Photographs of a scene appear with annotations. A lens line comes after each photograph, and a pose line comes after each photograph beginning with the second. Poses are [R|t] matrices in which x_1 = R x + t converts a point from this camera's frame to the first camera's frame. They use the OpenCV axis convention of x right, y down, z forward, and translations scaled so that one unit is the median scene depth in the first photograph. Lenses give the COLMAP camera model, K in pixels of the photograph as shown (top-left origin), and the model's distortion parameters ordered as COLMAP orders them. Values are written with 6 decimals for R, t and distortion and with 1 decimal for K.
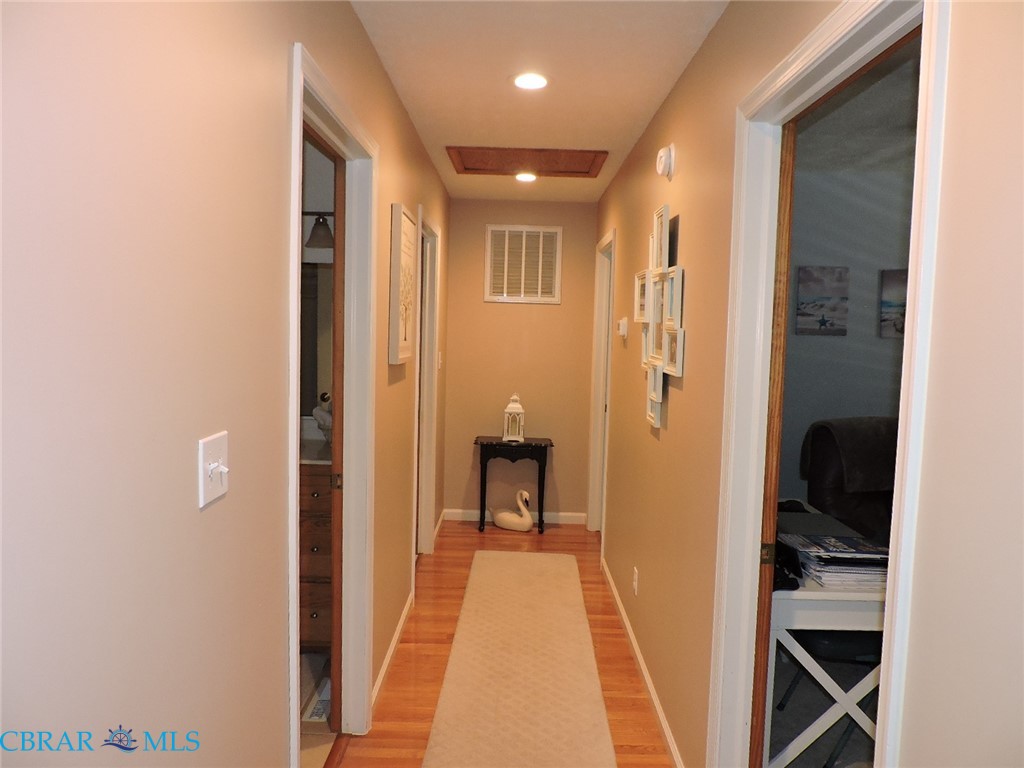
lens RADIAL K [[727.2, 0, 511.1], [0, 727.2, 384.2], [0, 0, 1]] dist [-0.025501, 0.008037]
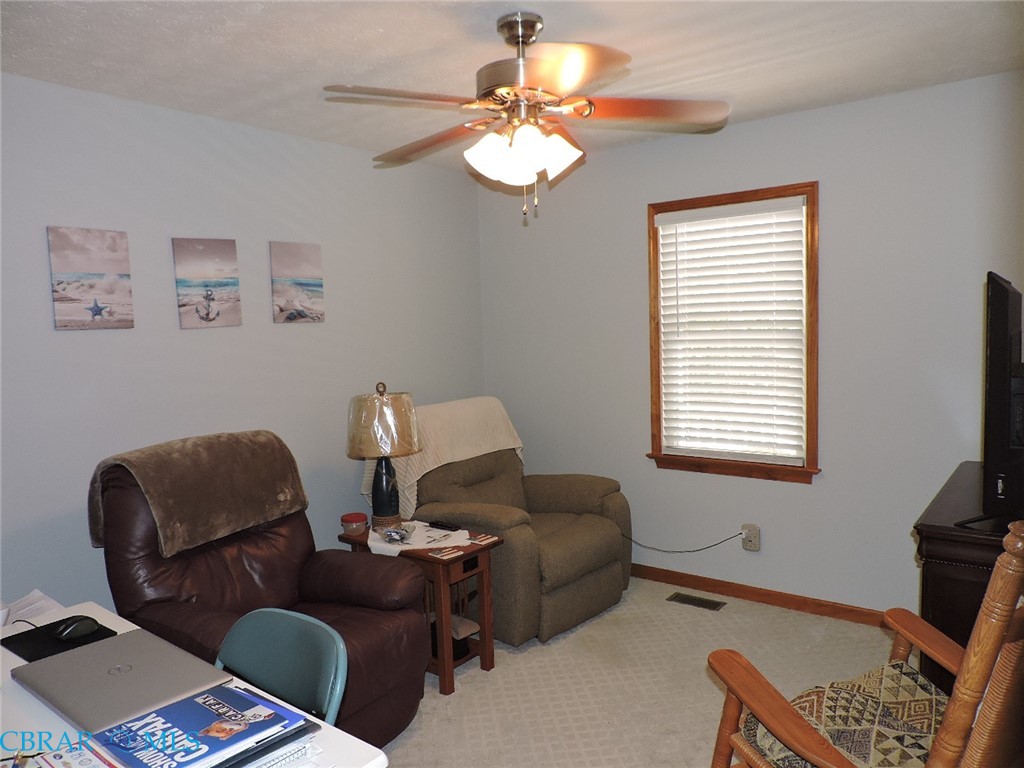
lens RADIAL K [[727.2, 0, 511.6], [0, 727.2, 385.2], [0, 0, 1]] dist [-0.025501, 0.008037]
pose [[0.597012, -0.109552, 0.794717, 0.122924], [0.094289, 0.993348, 0.066101, -0.024828], [-0.796672, 0.035470, 0.603370, 0.295331]]
